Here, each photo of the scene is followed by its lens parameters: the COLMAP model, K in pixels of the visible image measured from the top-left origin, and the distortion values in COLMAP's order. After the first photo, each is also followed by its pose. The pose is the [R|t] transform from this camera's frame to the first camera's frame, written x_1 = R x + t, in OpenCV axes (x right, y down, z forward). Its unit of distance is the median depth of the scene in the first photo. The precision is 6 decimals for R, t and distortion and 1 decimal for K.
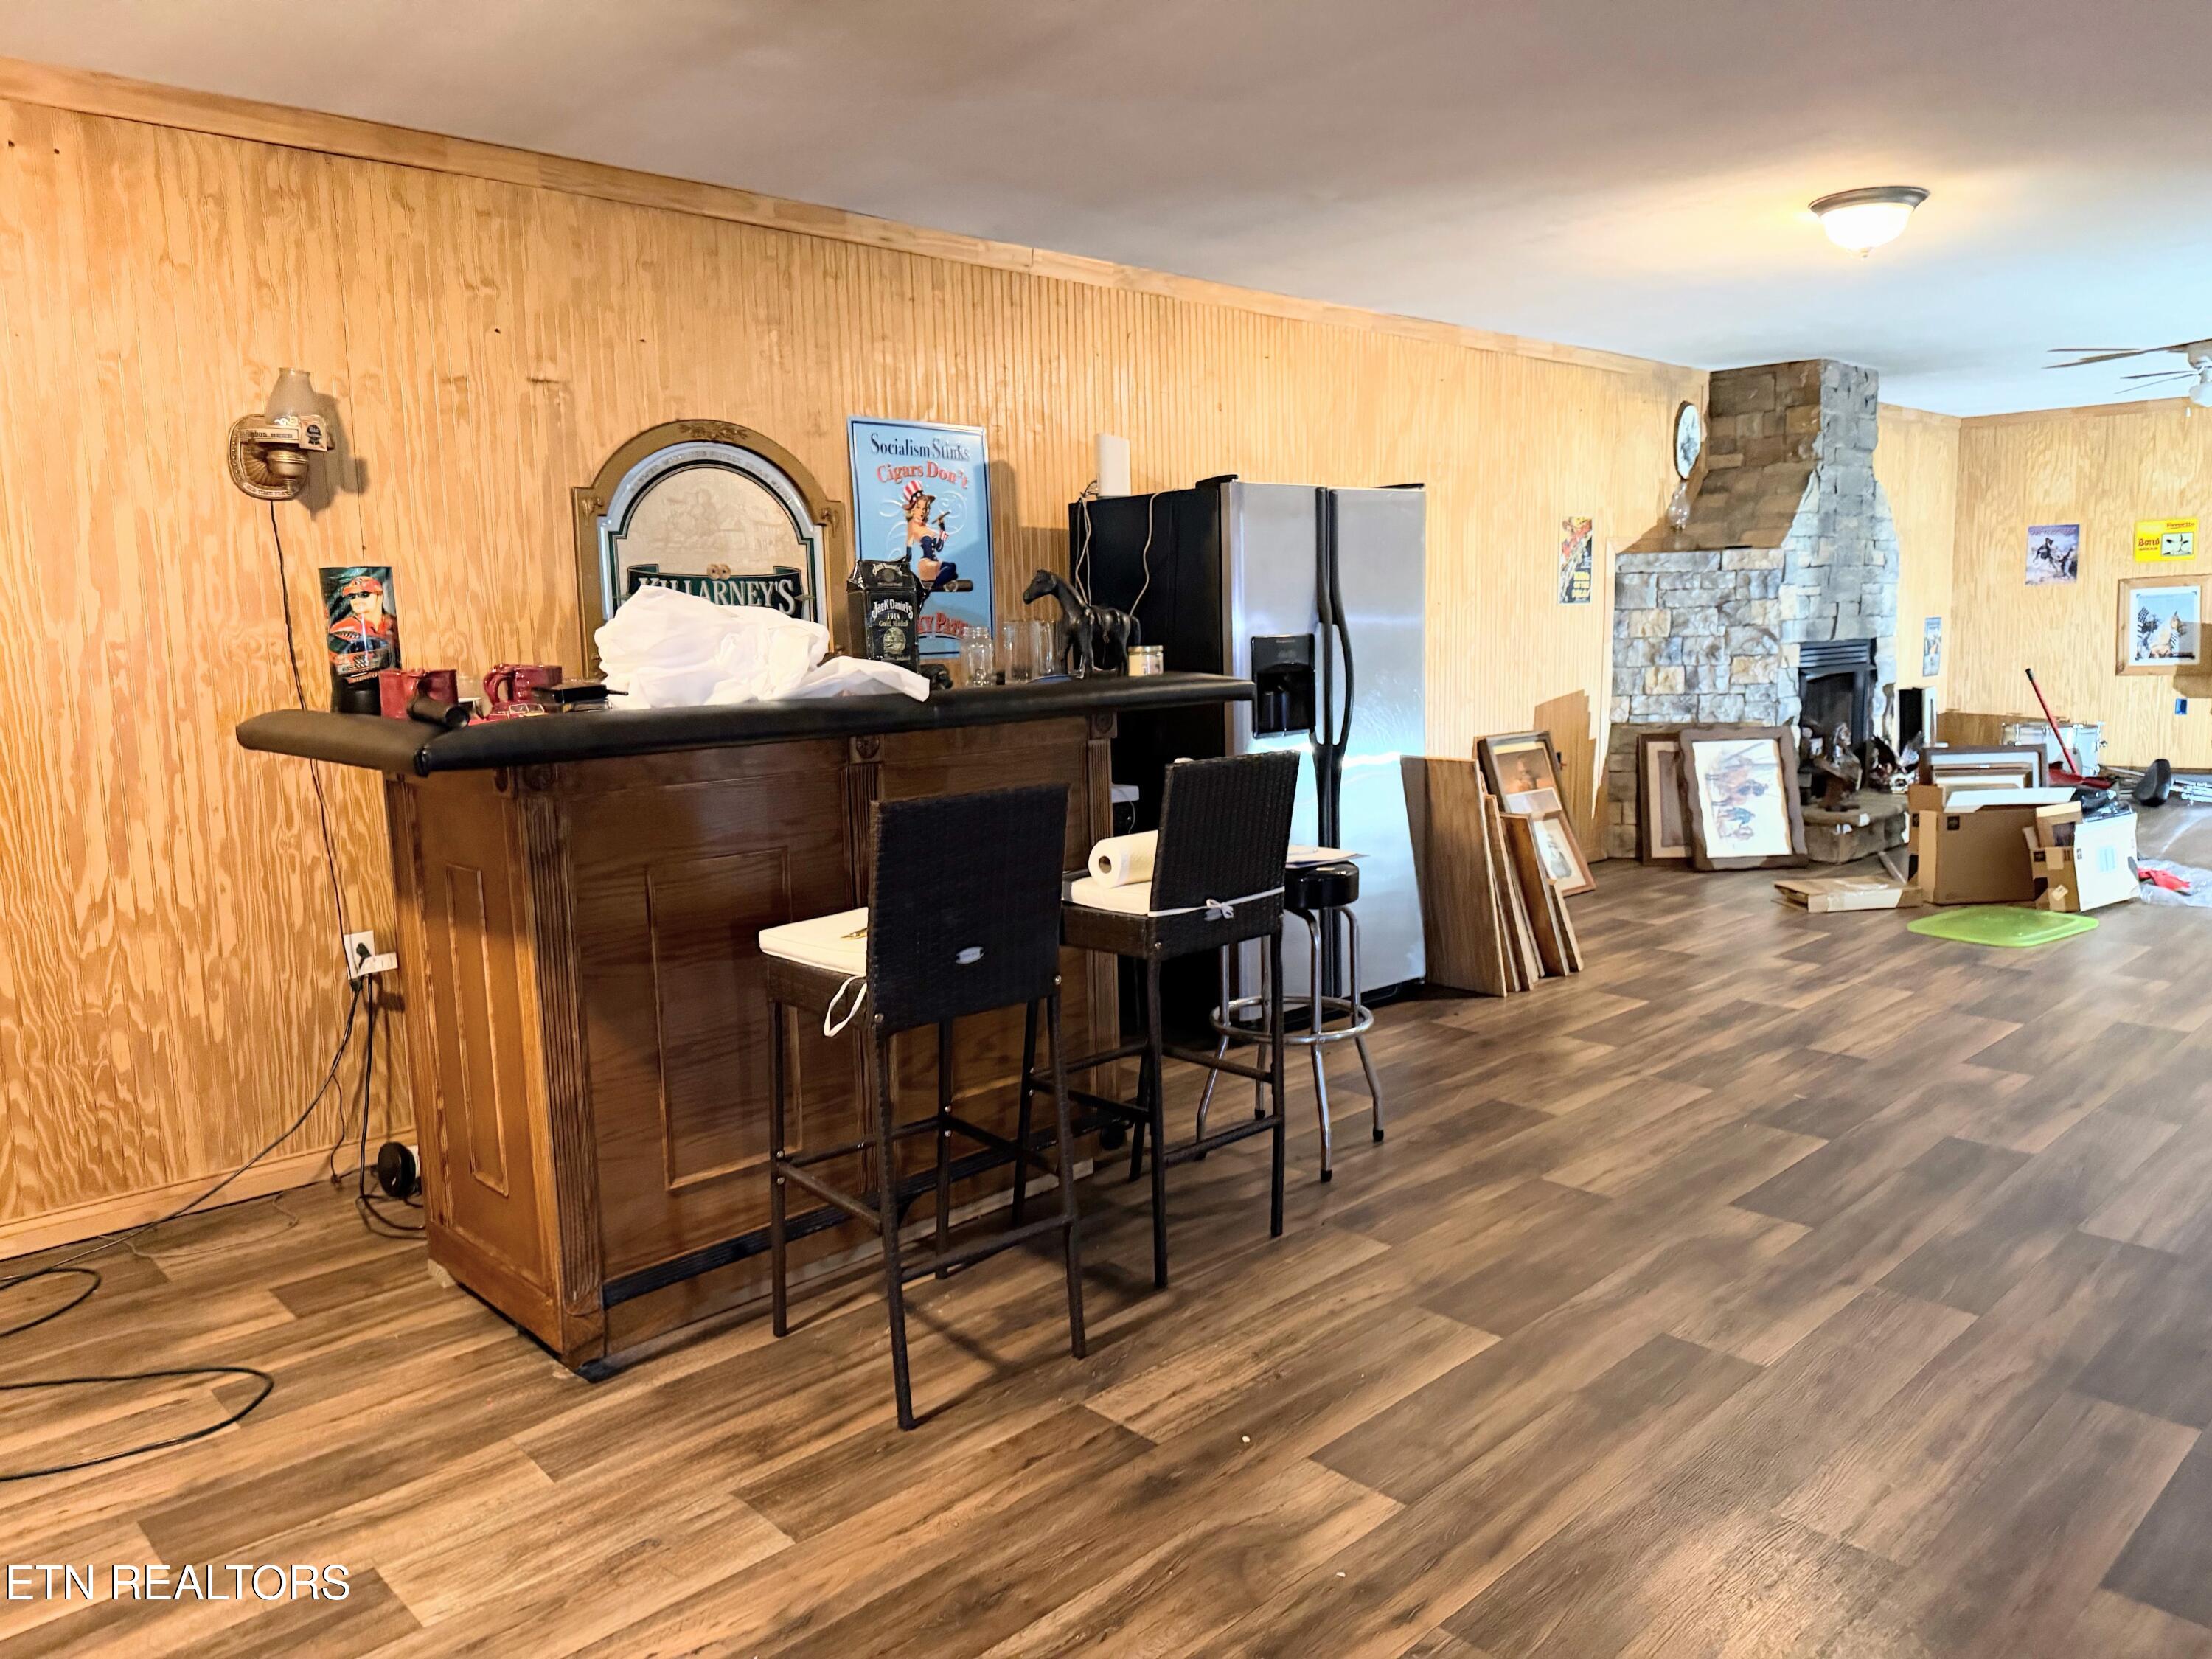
lens RADIAL K [[1546.4, 0, 1103.1], [0, 1546.4, 822.4], [0, 0, 1]] dist [0.044947, -0.047297]
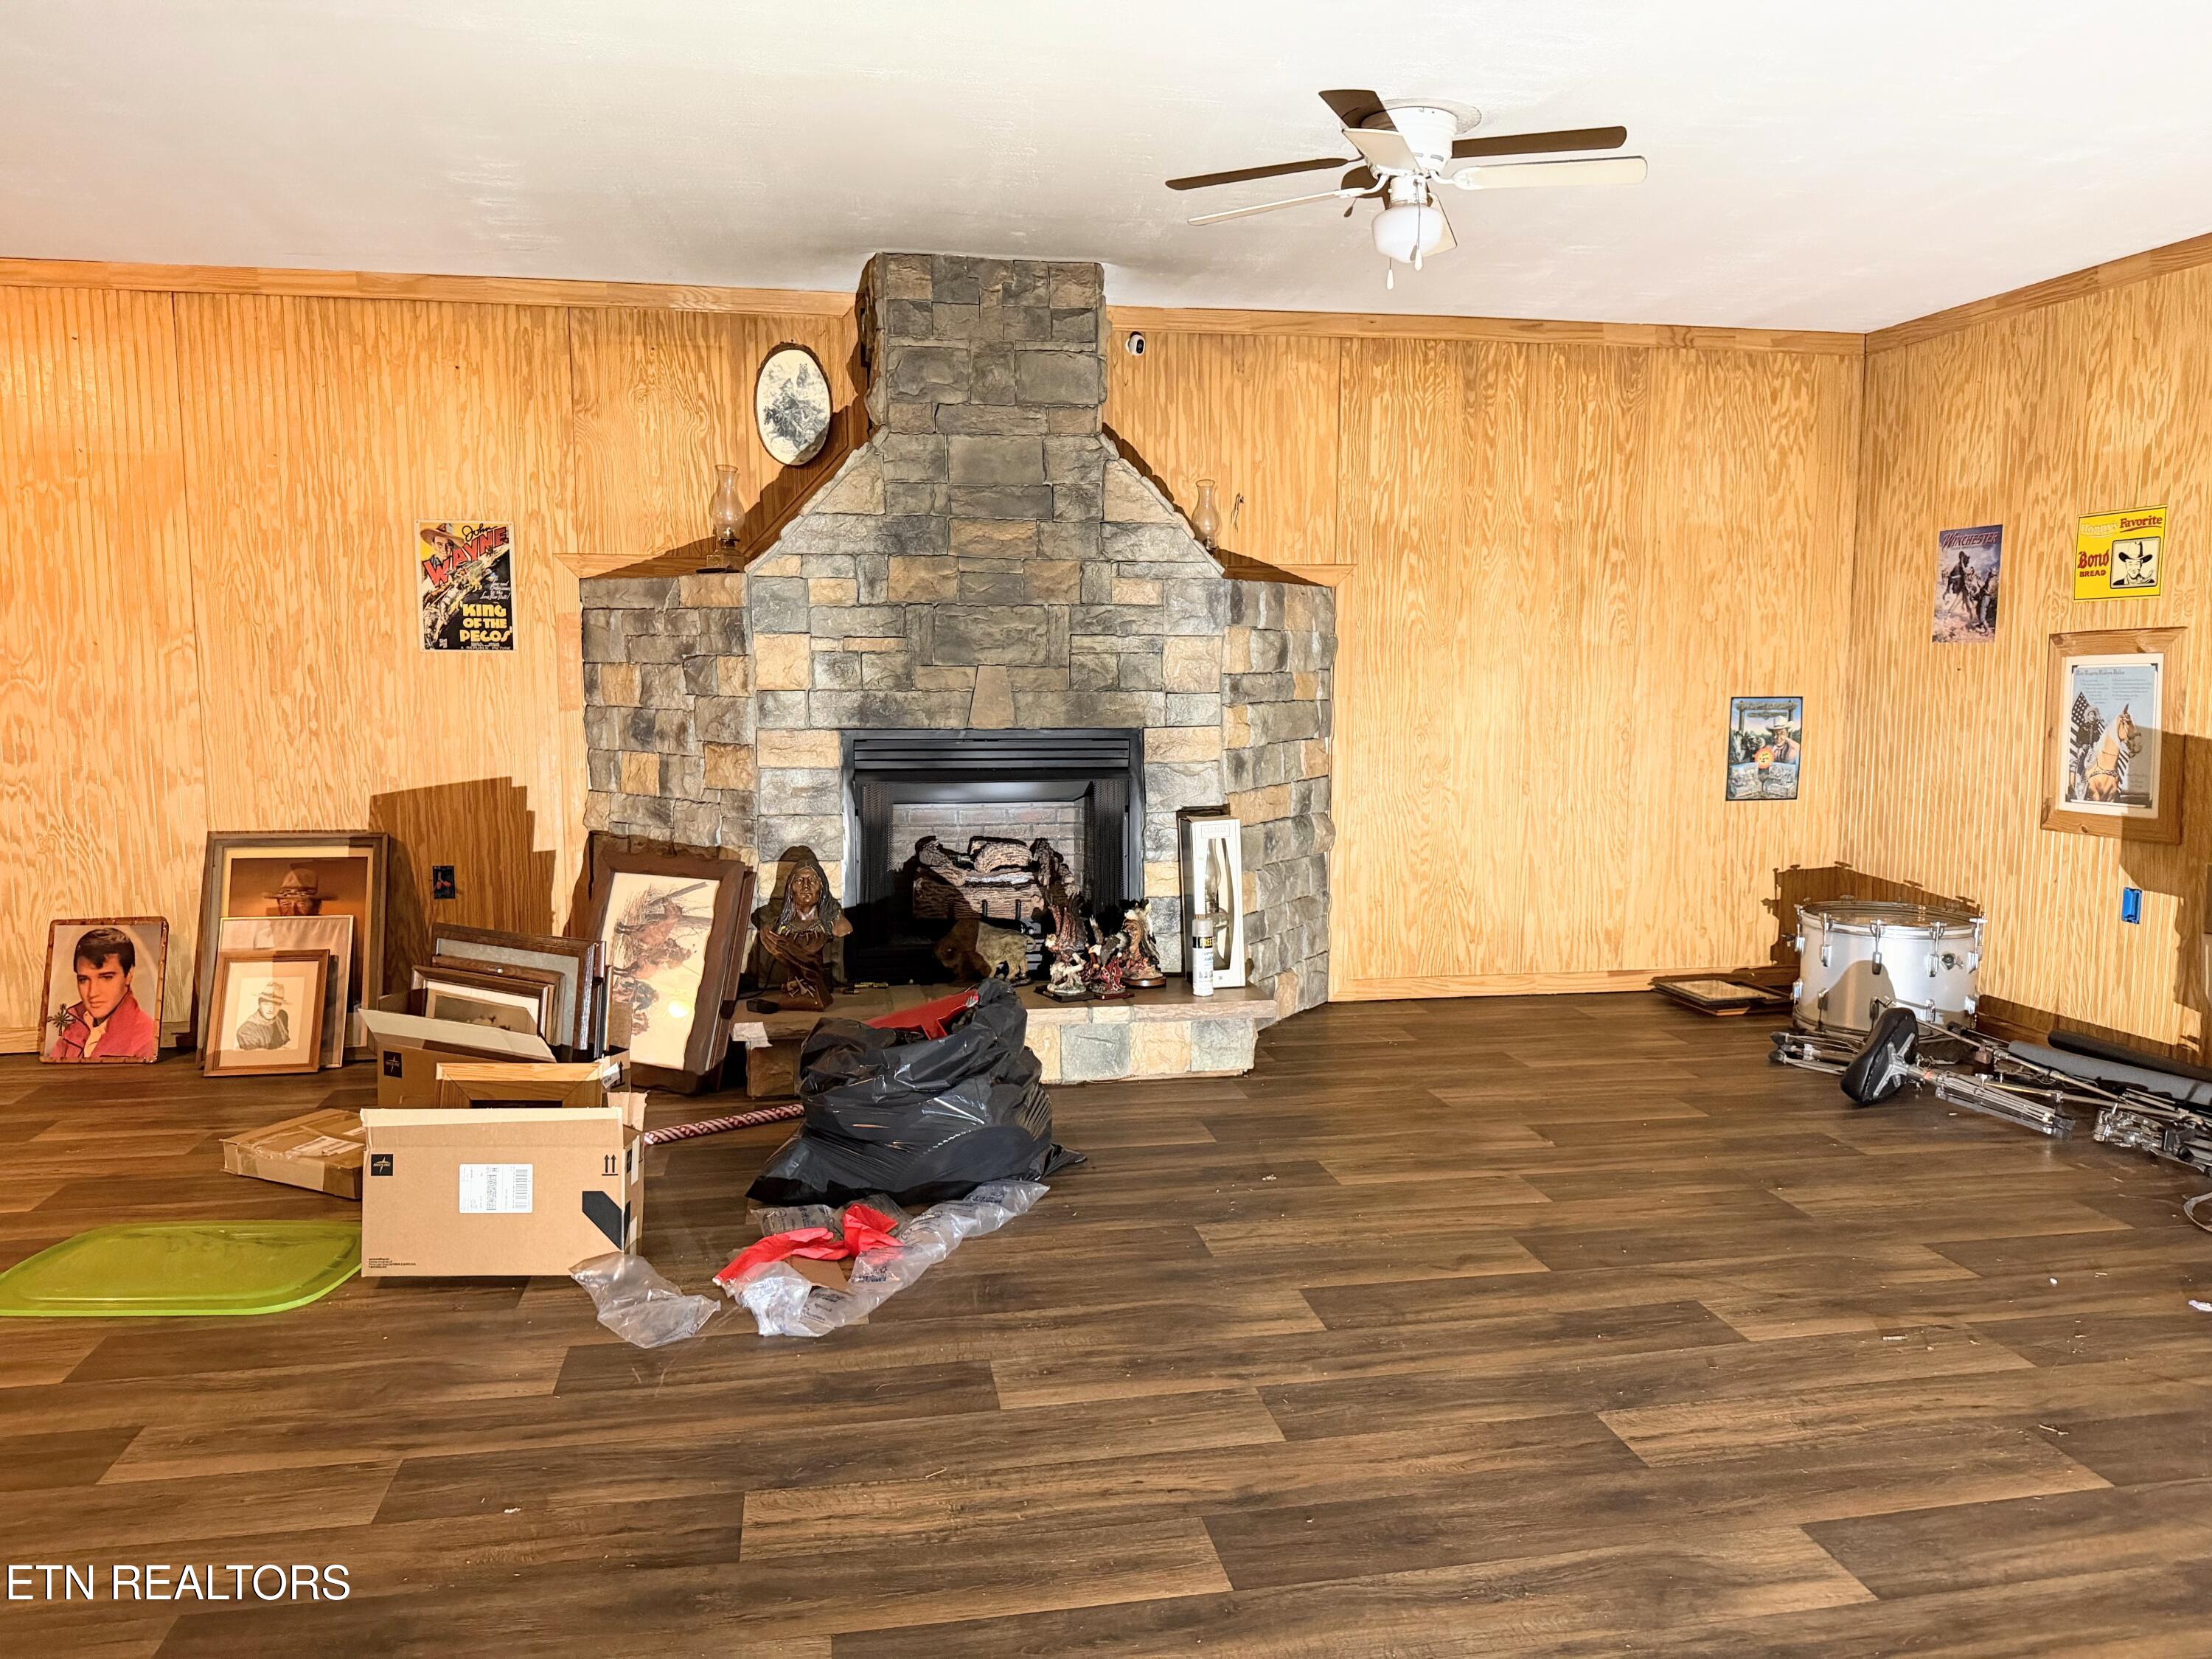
lens RADIAL K [[1546.4, 0, 1106.2], [0, 1546.4, 829.0], [0, 0, 1]] dist [0.044947, -0.047297]
pose [[0.837954, 0.088408, -0.538533, 0.687410], [-0.095050, 0.995352, 0.015505, -0.075471], [0.537401, 0.038195, 0.842462, 0.435606]]
